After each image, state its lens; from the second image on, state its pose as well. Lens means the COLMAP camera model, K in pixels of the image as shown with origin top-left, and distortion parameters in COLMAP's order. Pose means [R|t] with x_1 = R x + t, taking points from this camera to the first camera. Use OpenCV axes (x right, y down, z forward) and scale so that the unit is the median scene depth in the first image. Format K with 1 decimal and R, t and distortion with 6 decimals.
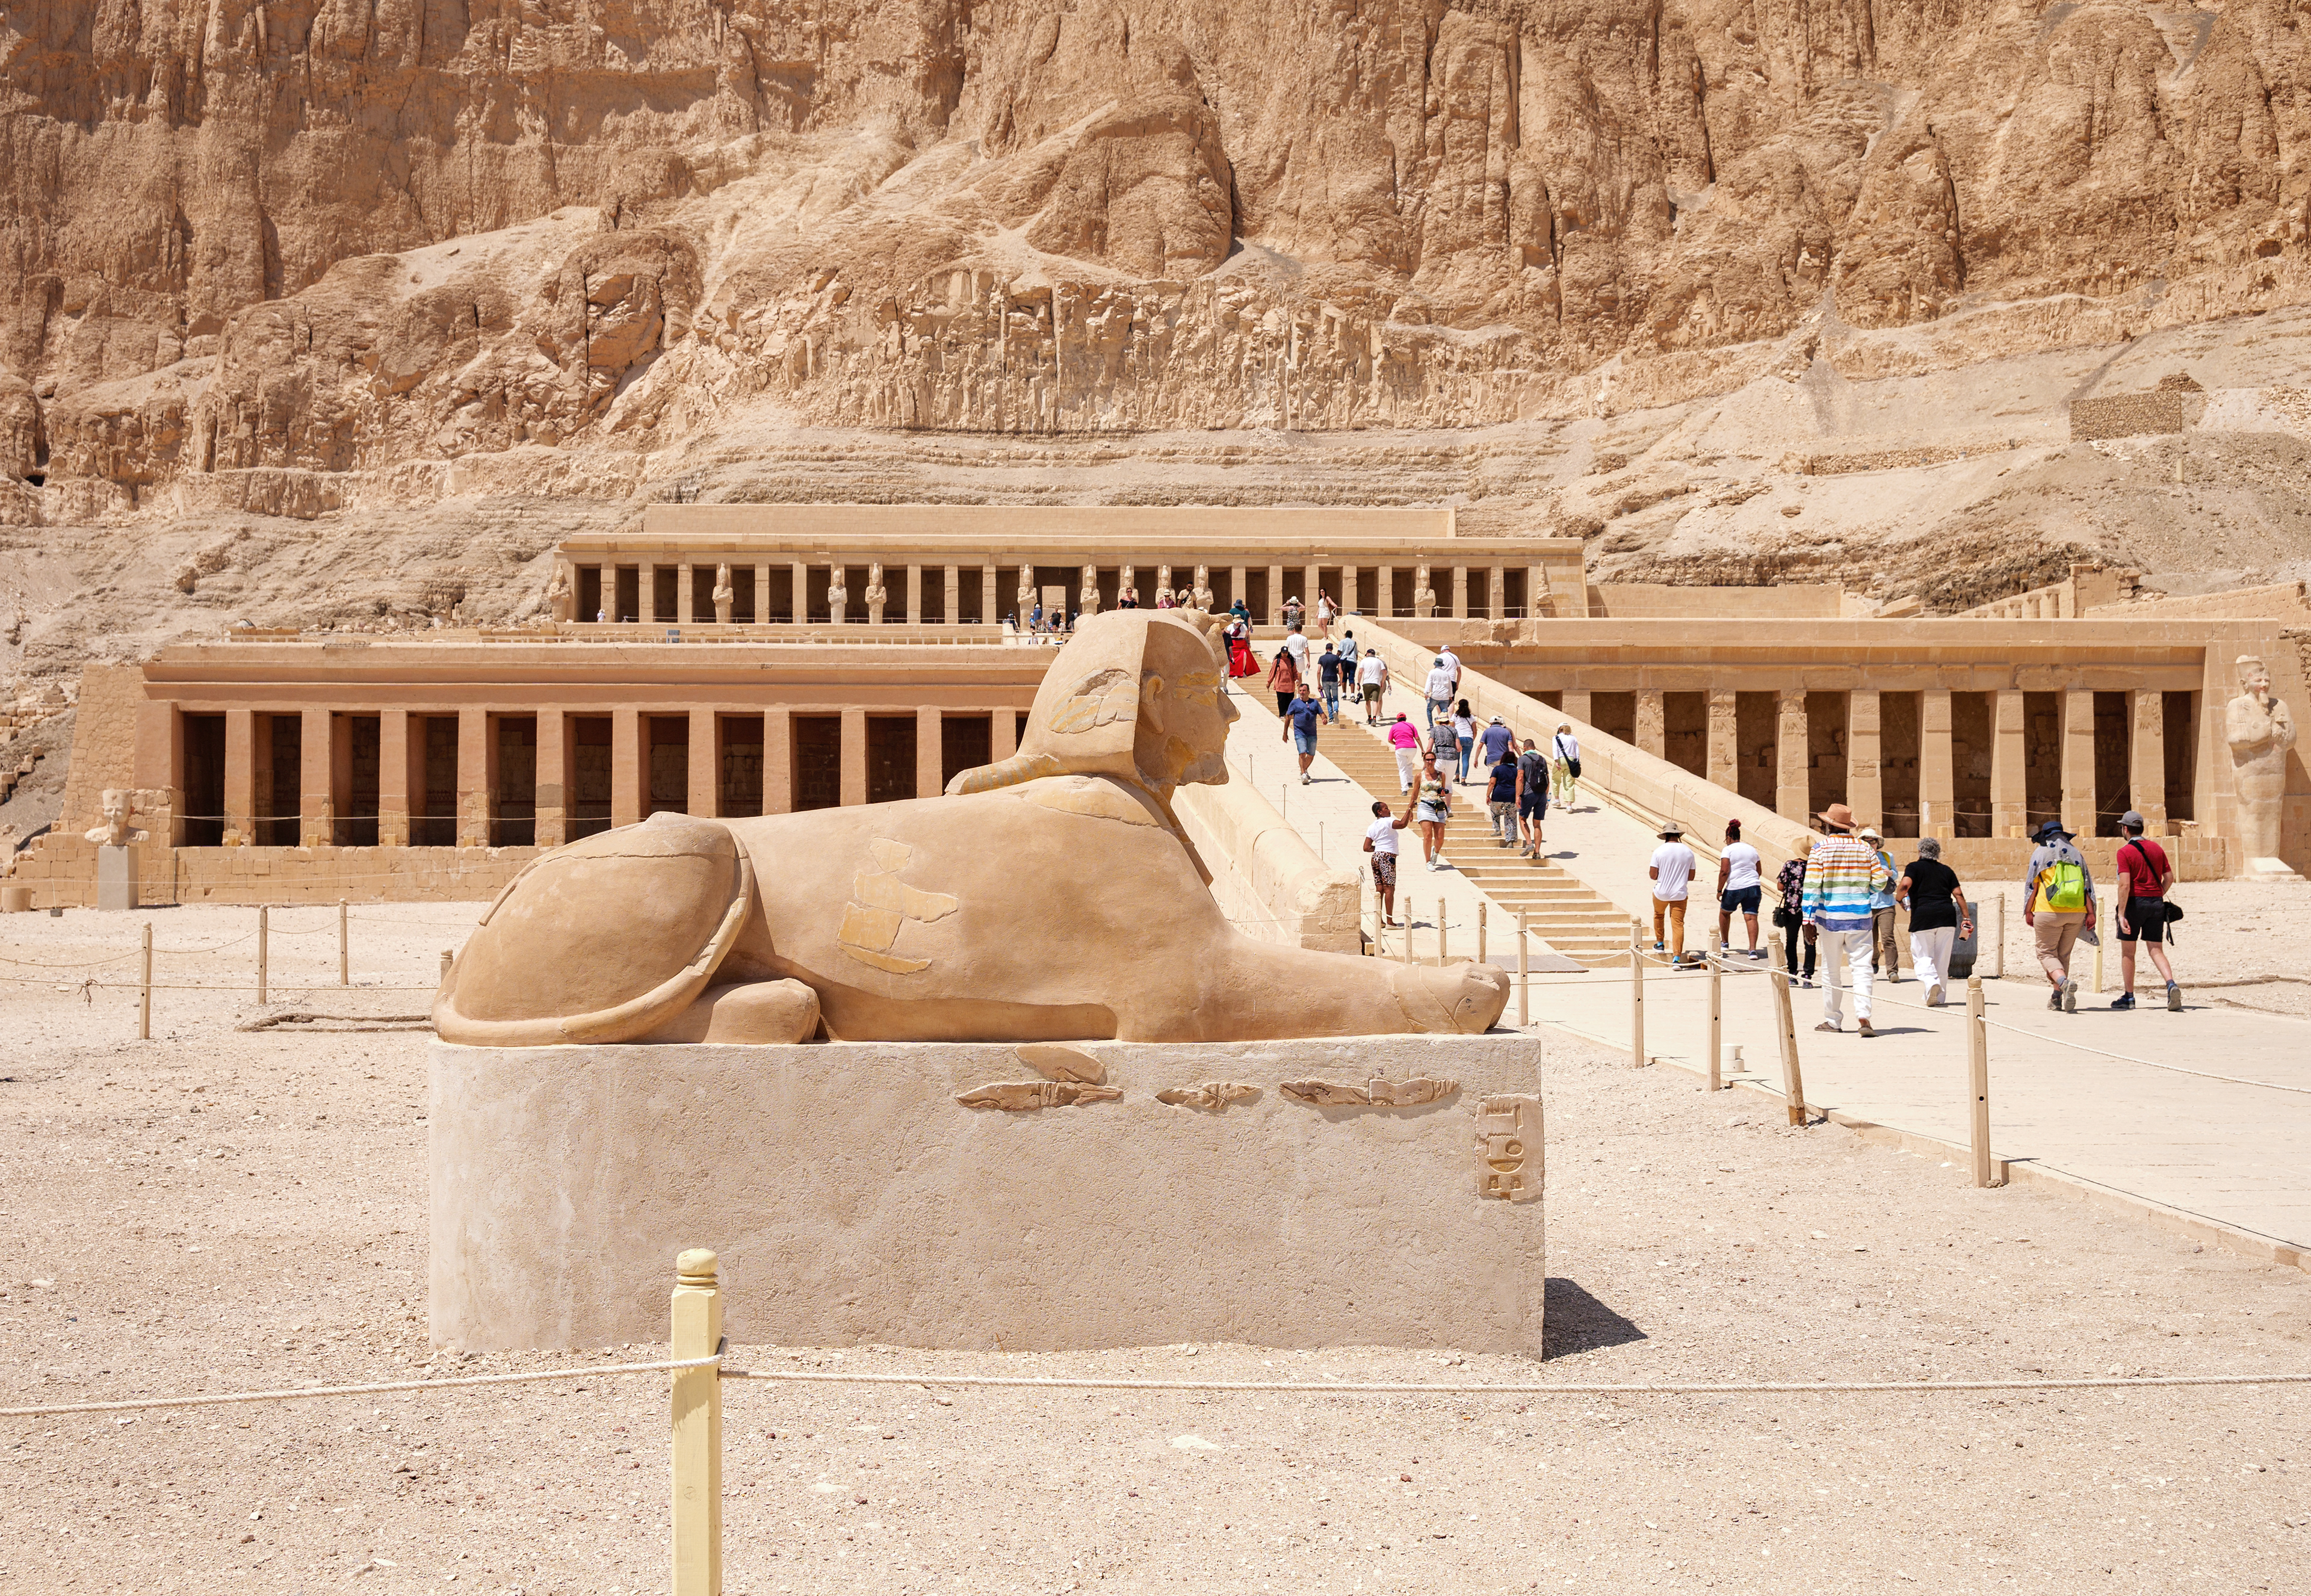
lens RADIAL K [[2440.1, 0, 888.7], [0, 2440.1, 875.3], [0, 0, 1]] dist [0.012835, 0.000000]
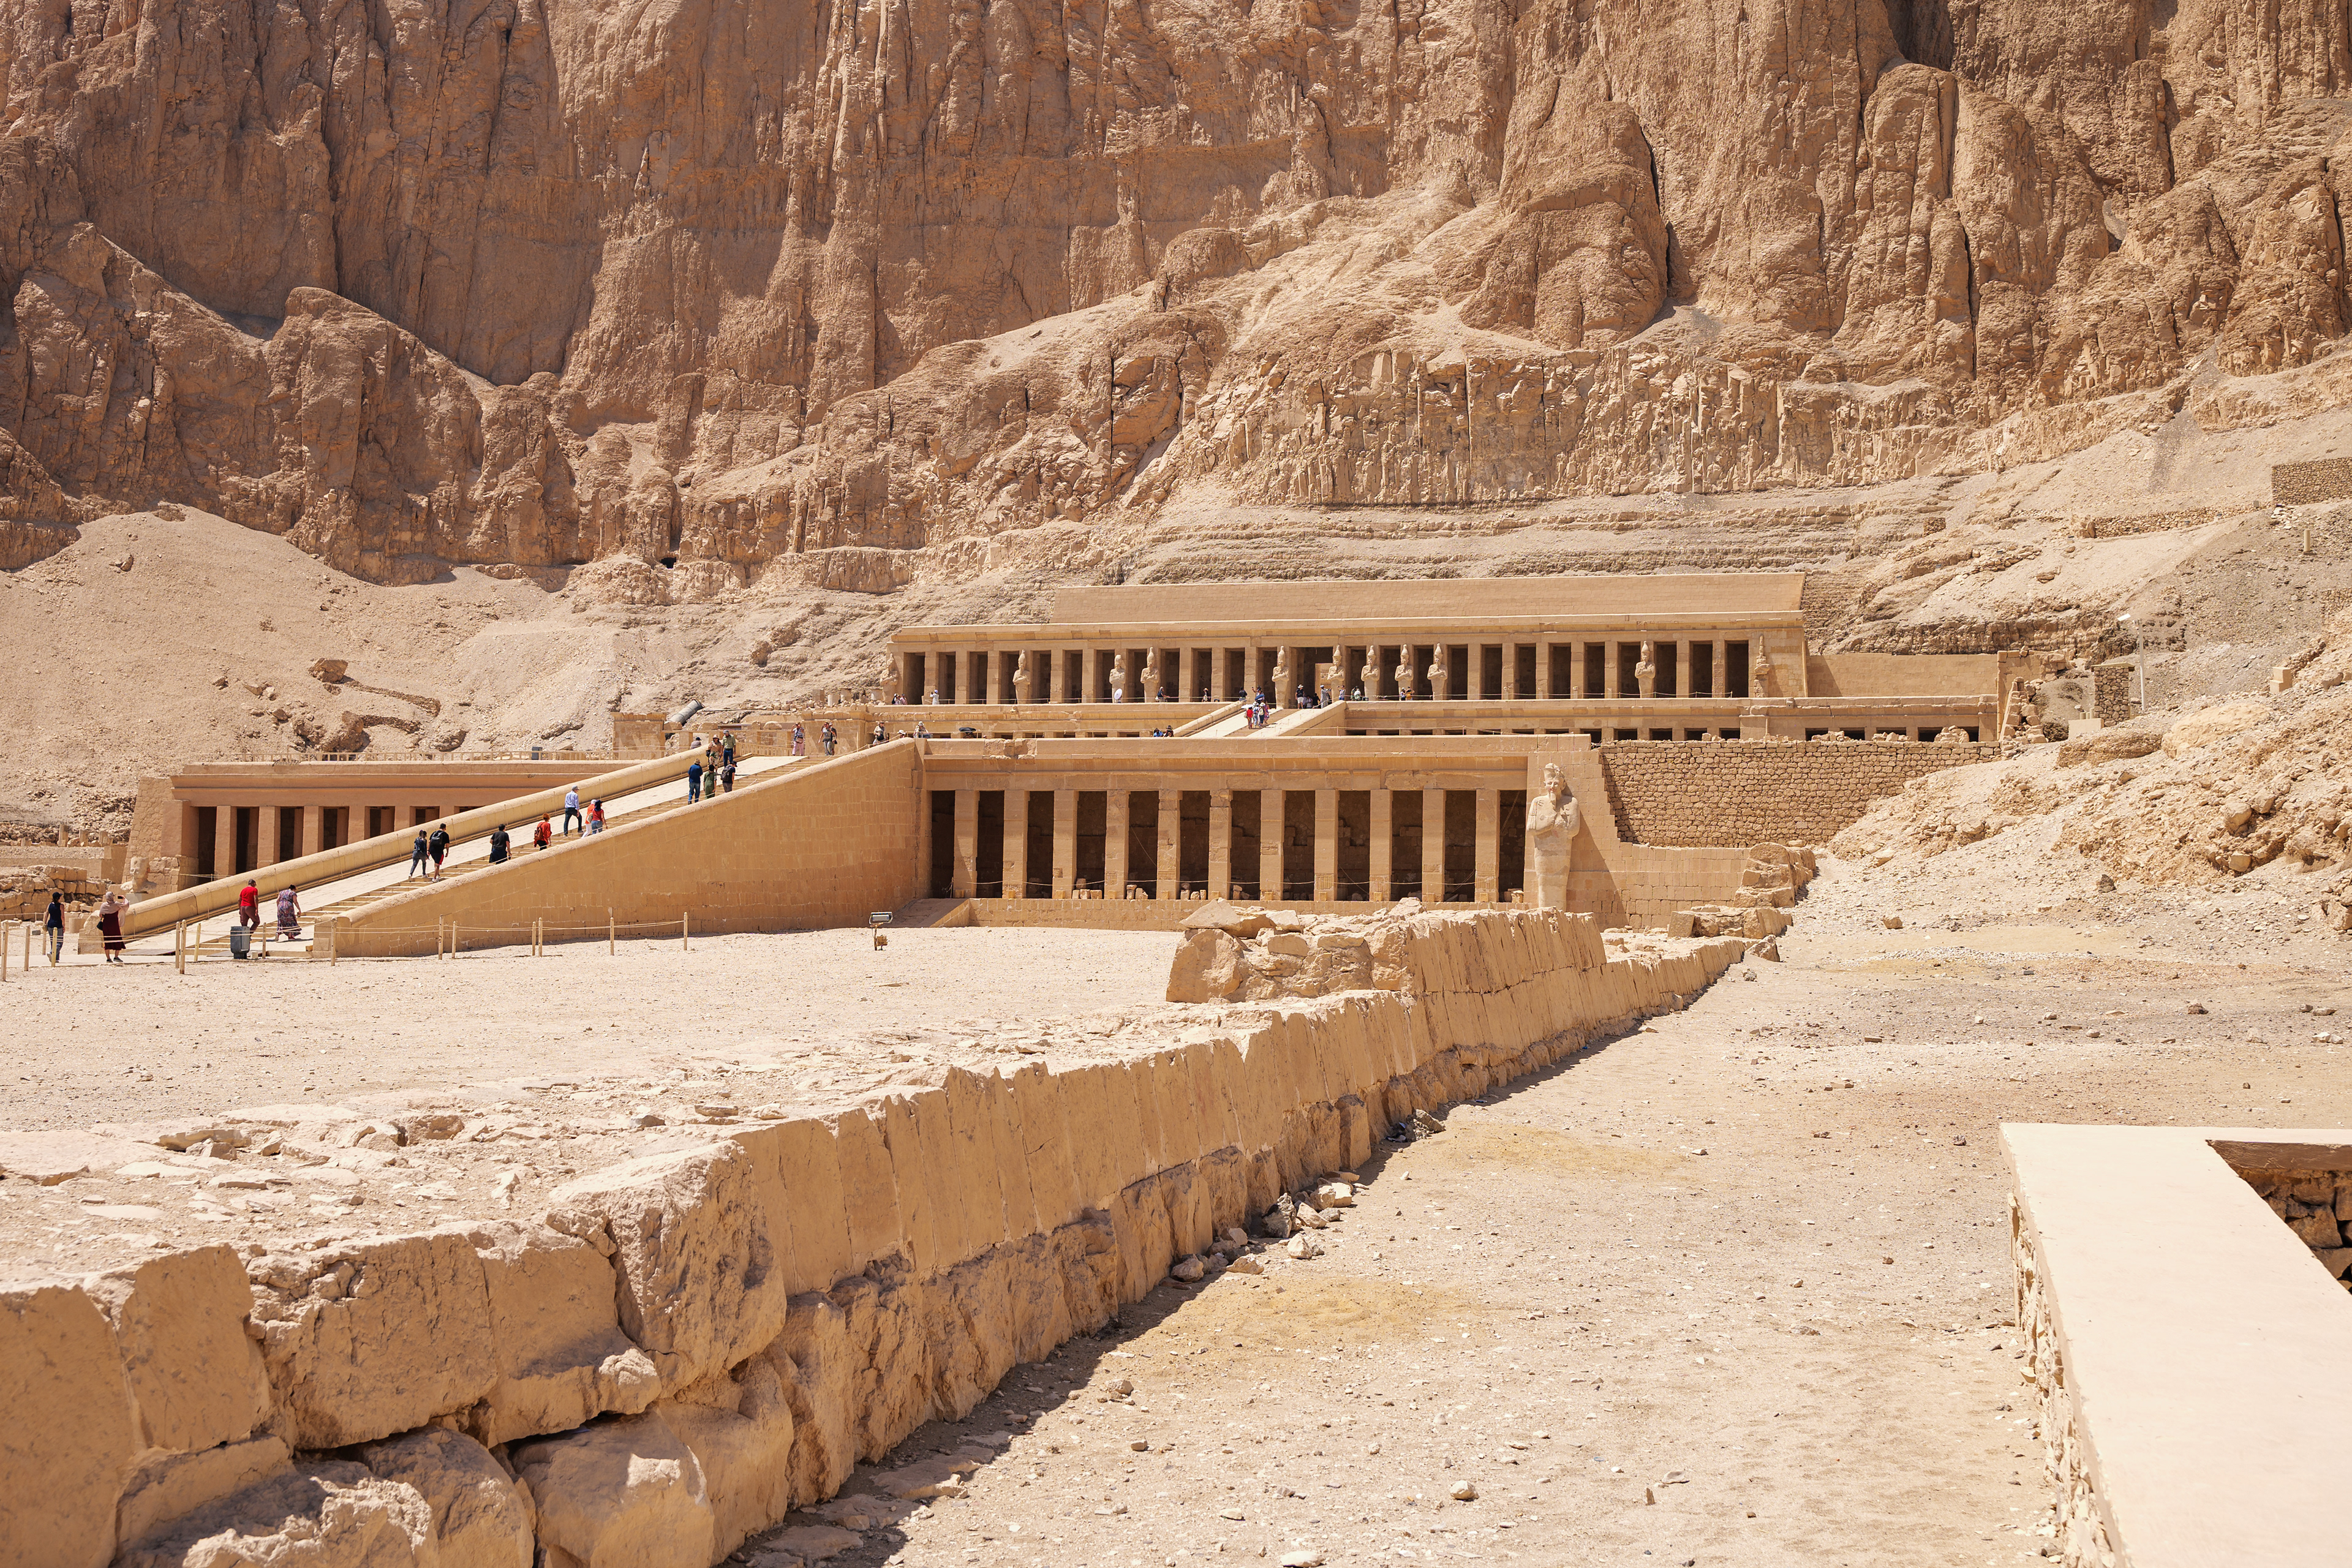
lens RADIAL K [[2741.5, 0, 1009.2], [0, 2741.5, 899.6], [0, 0, 1]] dist [0.012229, 0.000000]
pose [[0.946000, 0.010383, -0.324000, 0.260748], [-0.013750, 0.999873, -0.008104, -0.000505], [0.323875, 0.012122, 0.946022, -0.164118]]
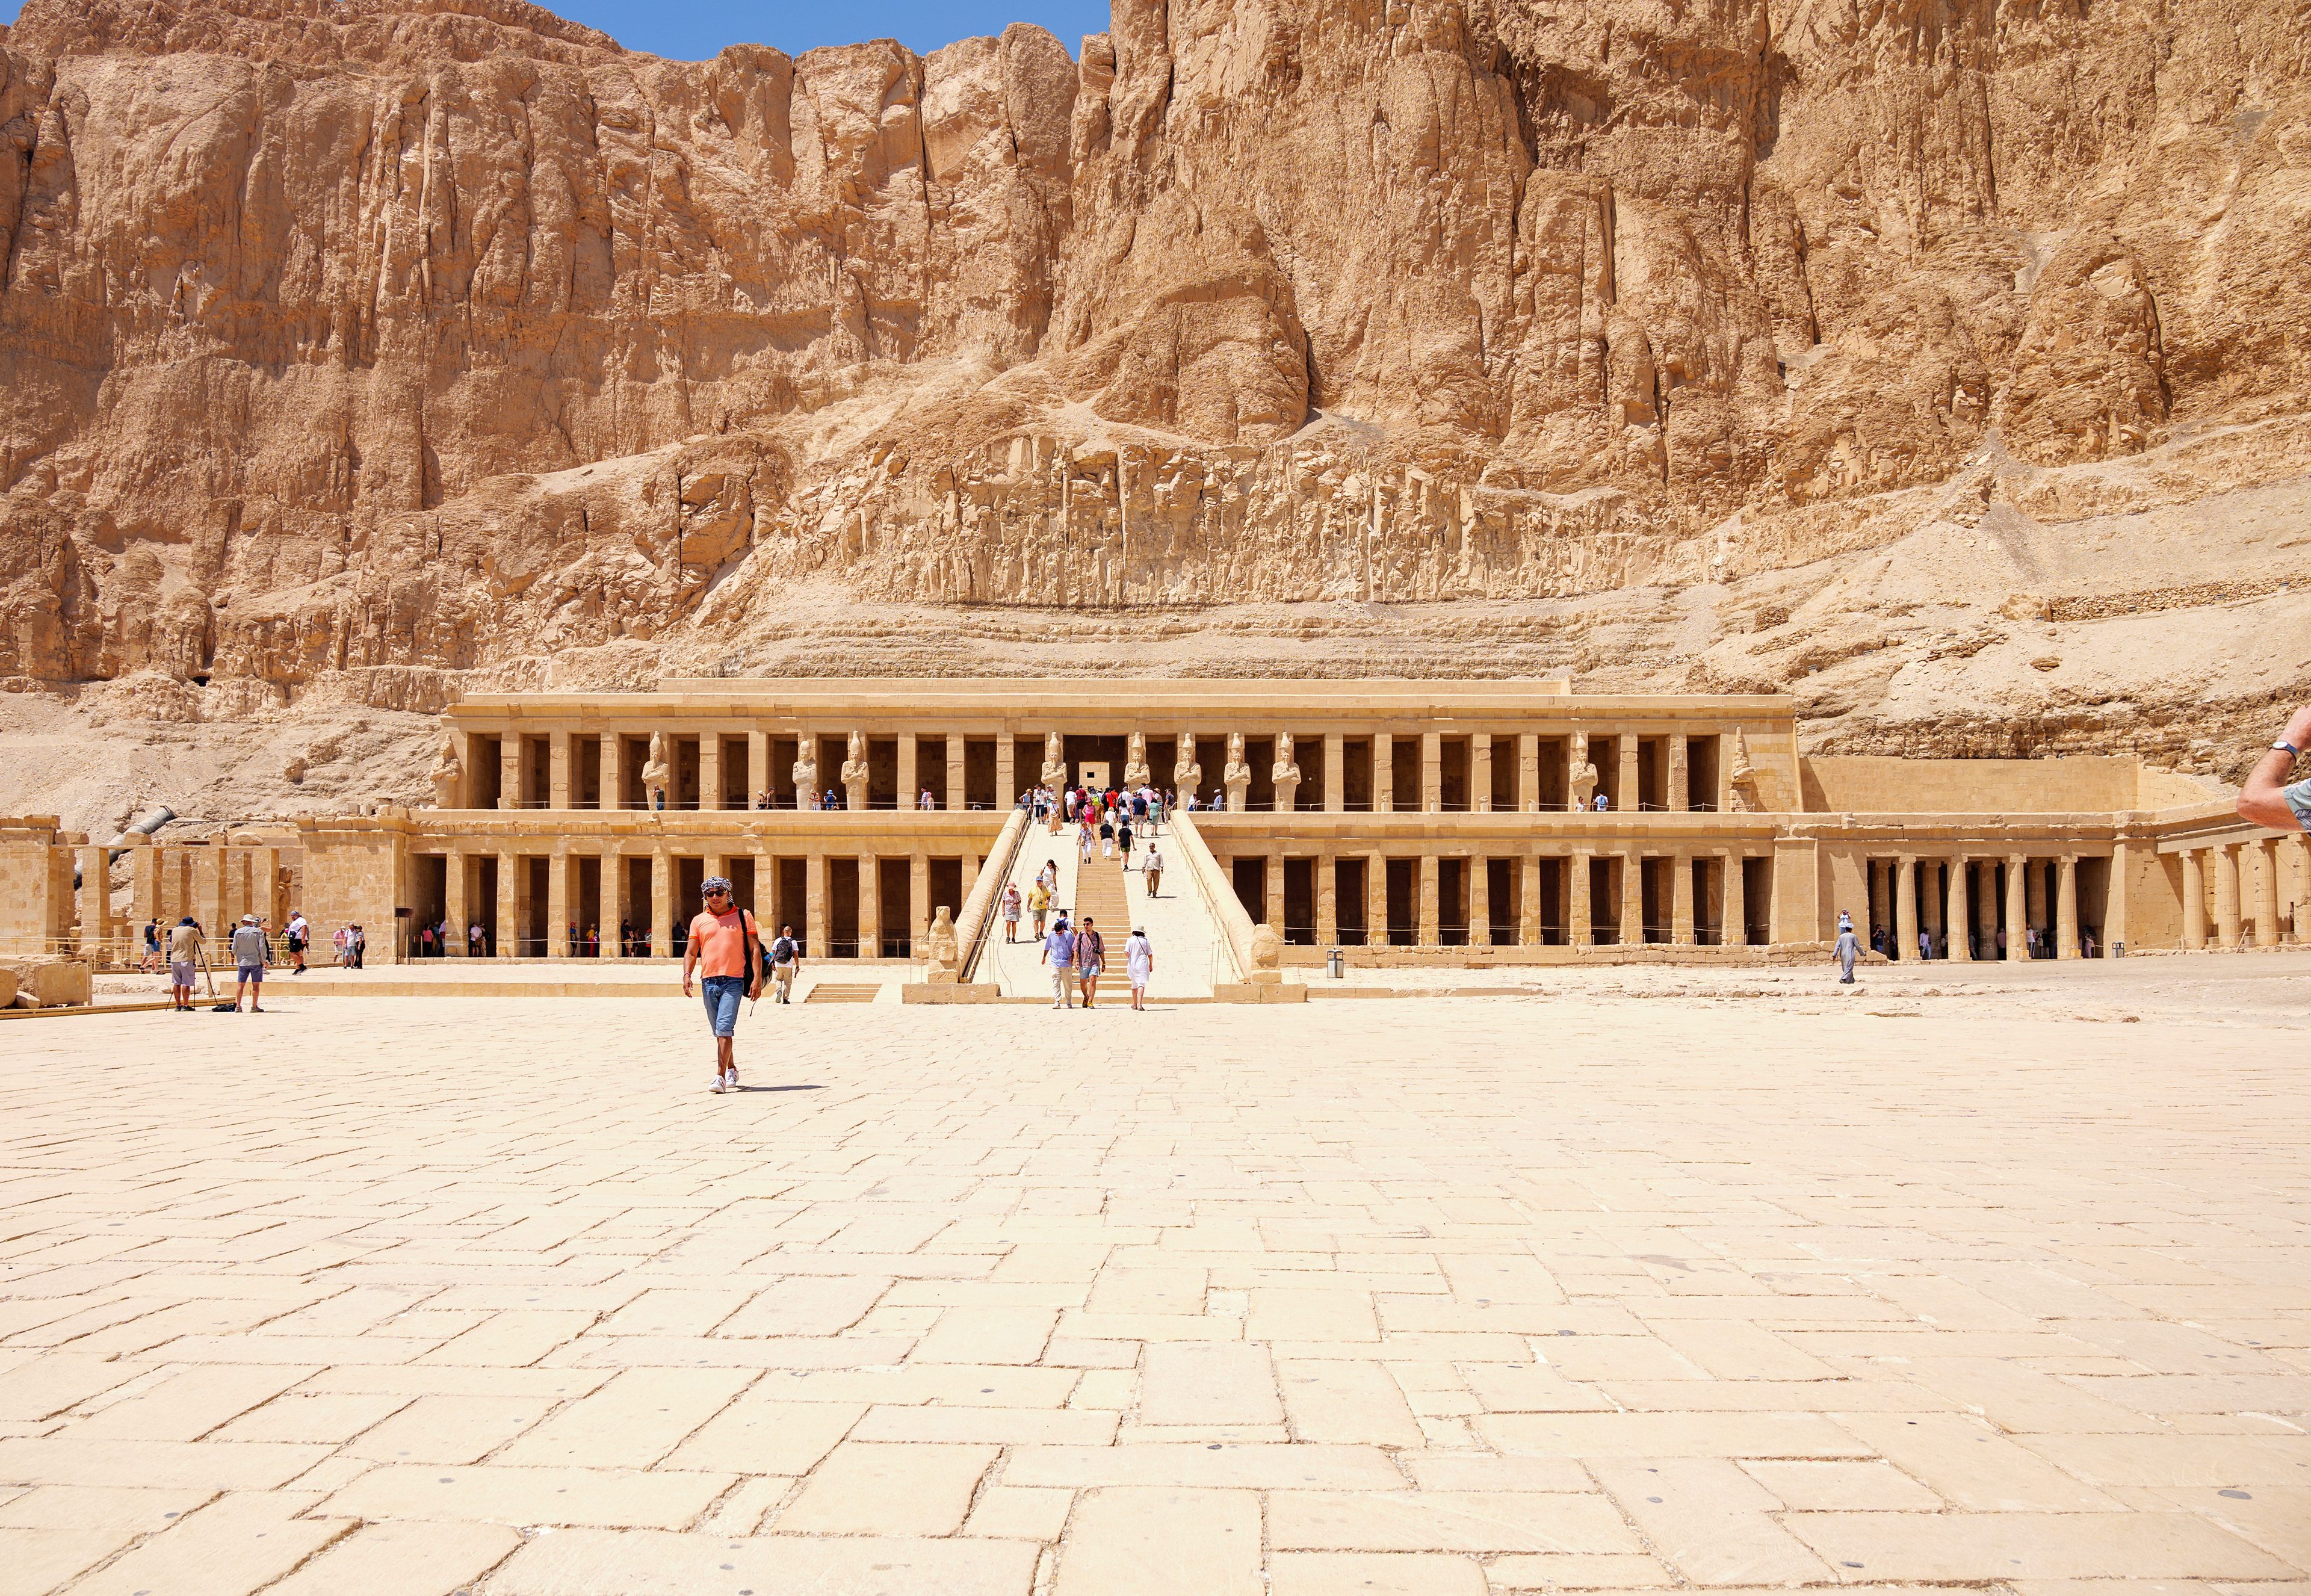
lens RADIAL K [[1589.3, 0, 1022.6], [0, 1589.3, 975.5], [0, 0, 1]] dist [-0.002129, 0.001218]
pose [[0.999735, 0.000670, -0.022995, 0.044165], [-0.000657, 1.000000, 0.000552, -0.039216], [0.022995, -0.000537, 0.999735, 0.383060]]
